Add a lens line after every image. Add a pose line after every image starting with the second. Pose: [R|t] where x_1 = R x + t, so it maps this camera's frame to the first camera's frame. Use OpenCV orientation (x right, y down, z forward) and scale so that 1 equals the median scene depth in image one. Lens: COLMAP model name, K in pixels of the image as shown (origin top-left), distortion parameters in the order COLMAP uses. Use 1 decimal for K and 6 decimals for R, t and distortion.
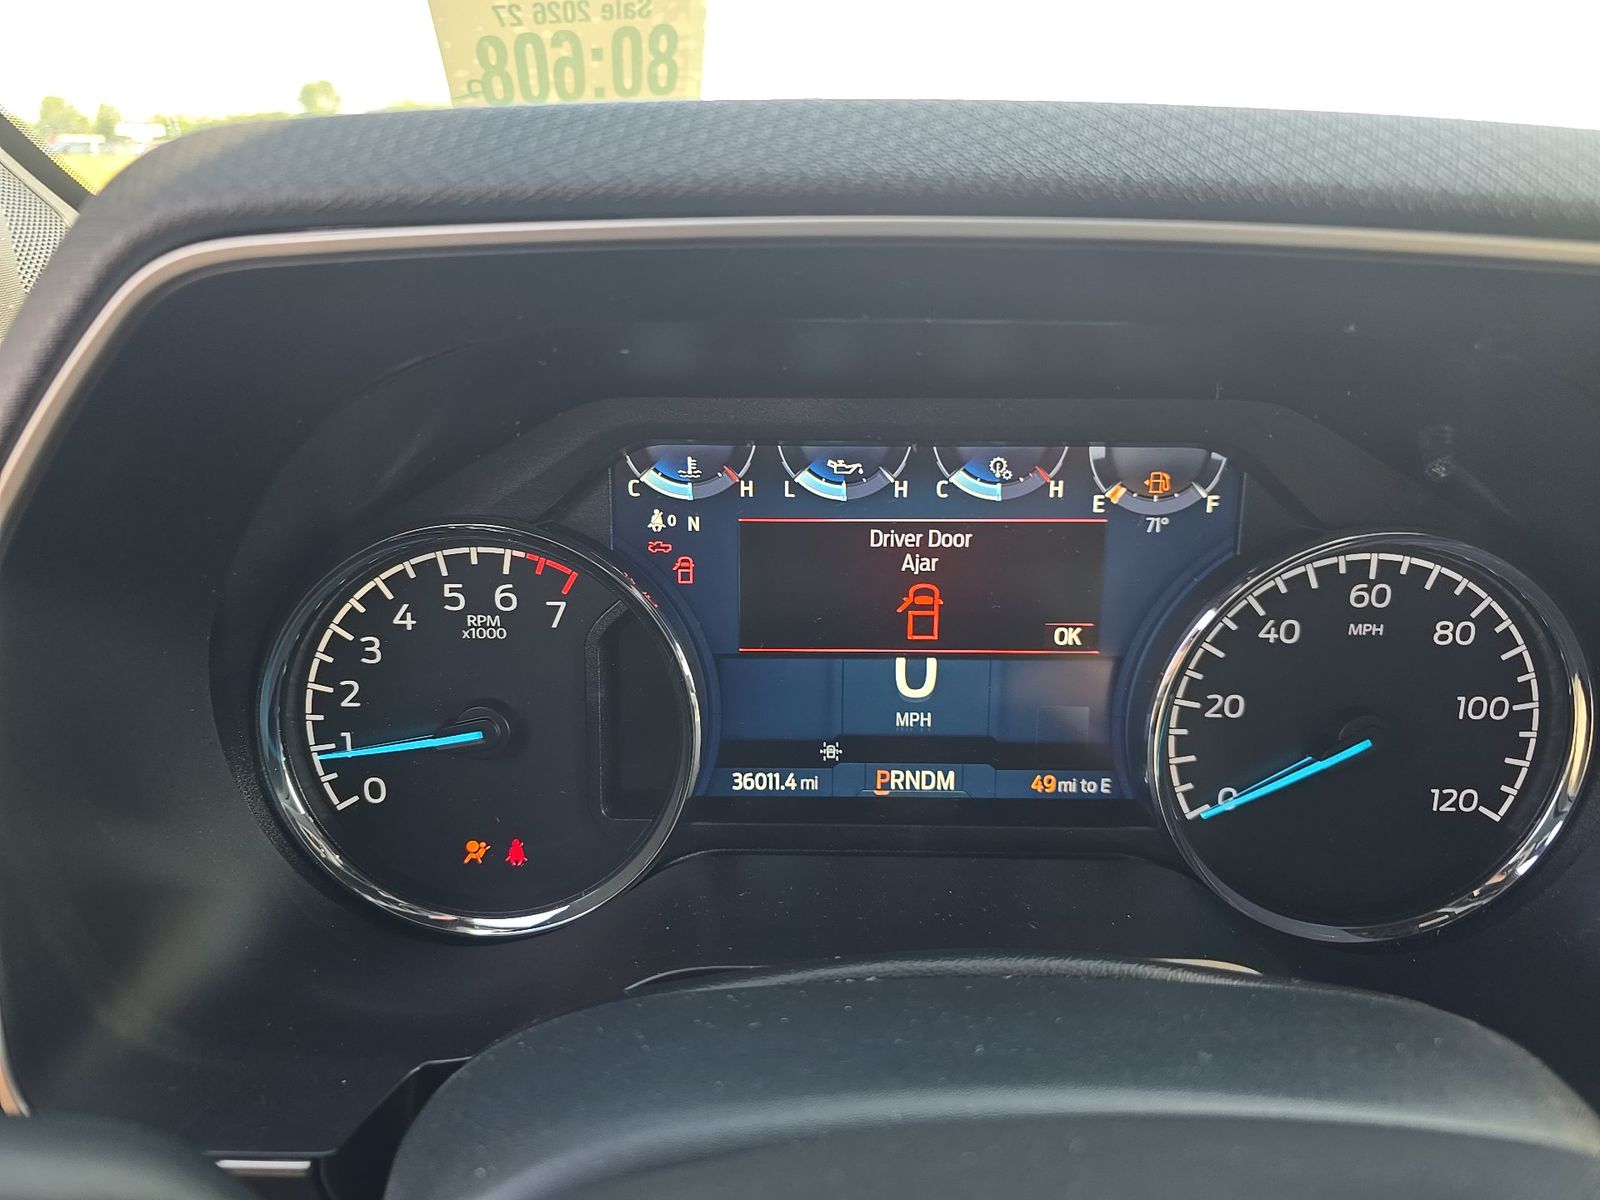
lens RADIAL K [[1054.3, 0, 800.6], [0, 1054.3, 585.4], [0, 0, 1]] dist [0.024466, -0.002230]
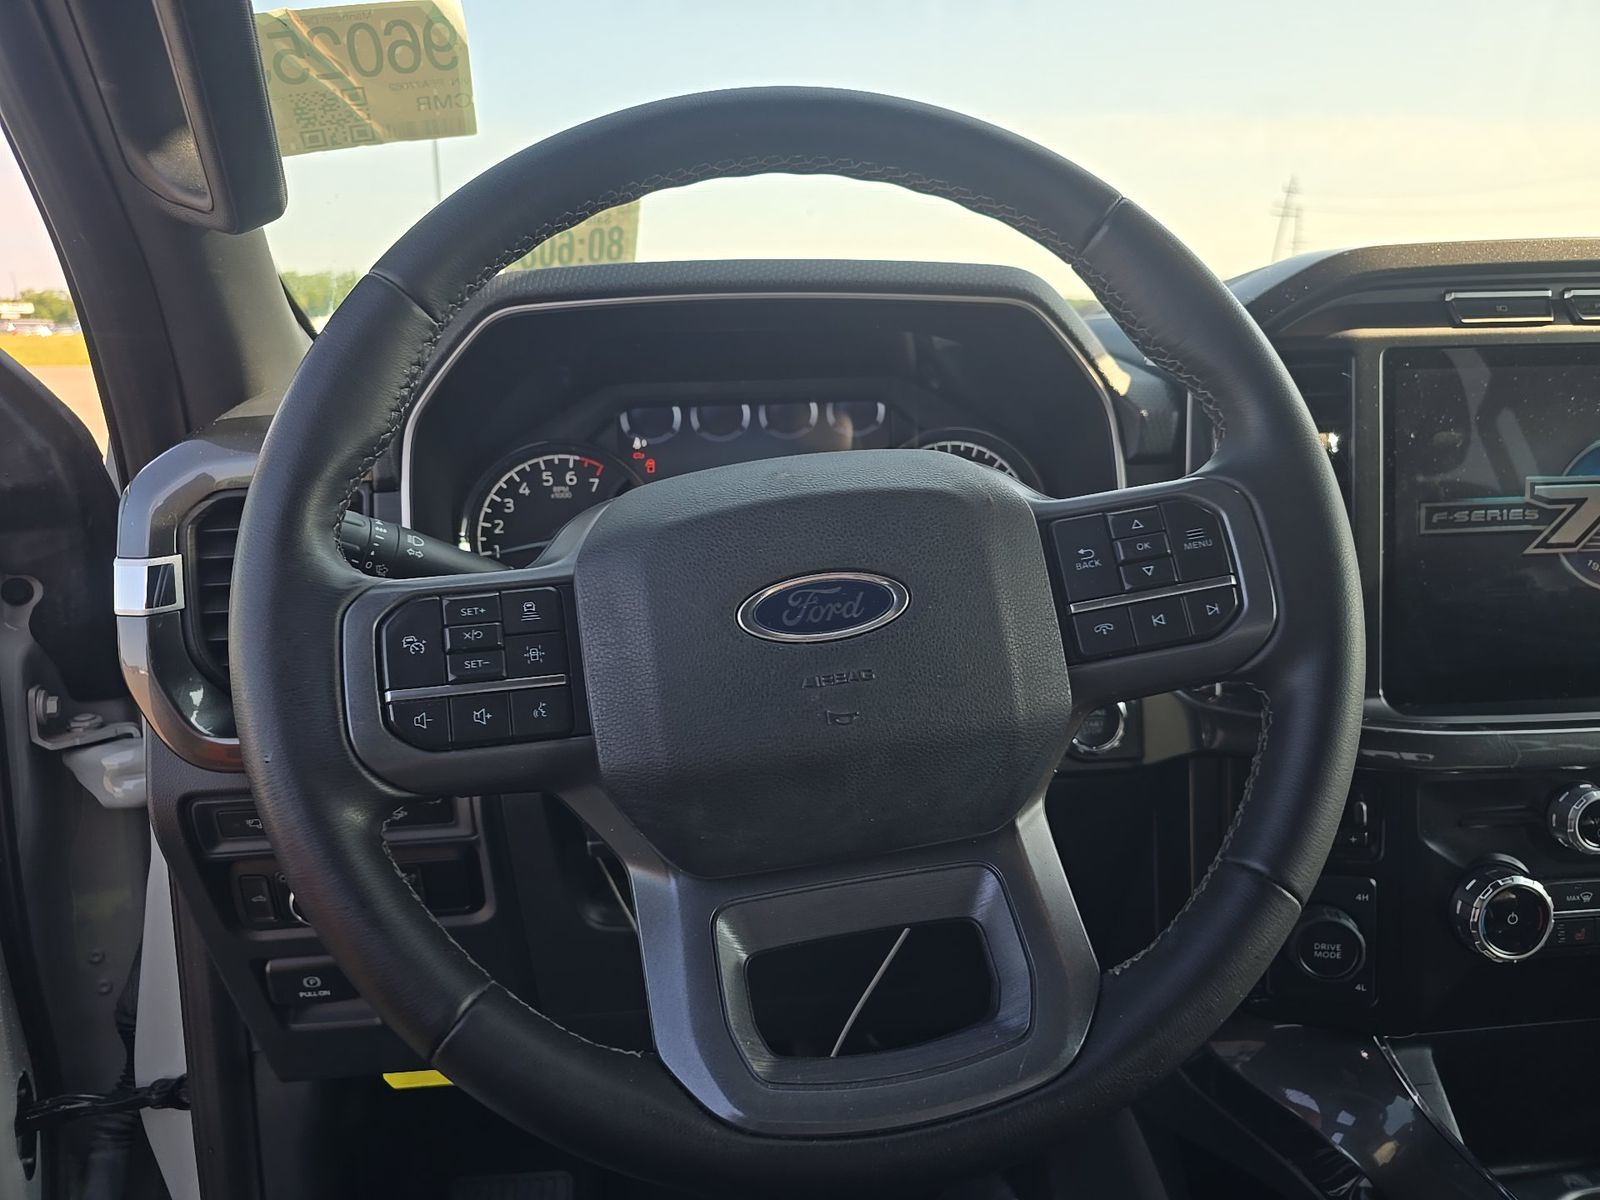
lens RADIAL K [[1054.3, 0, 793.6], [0, 1054.3, 609.4], [0, 0, 1]] dist [0.024466, -0.002230]
pose [[0.993718, -0.053864, 0.098094, -0.047260], [0.064785, 0.991618, -0.111787, 0.560227], [-0.091250, 0.117440, 0.988879, -1.195080]]
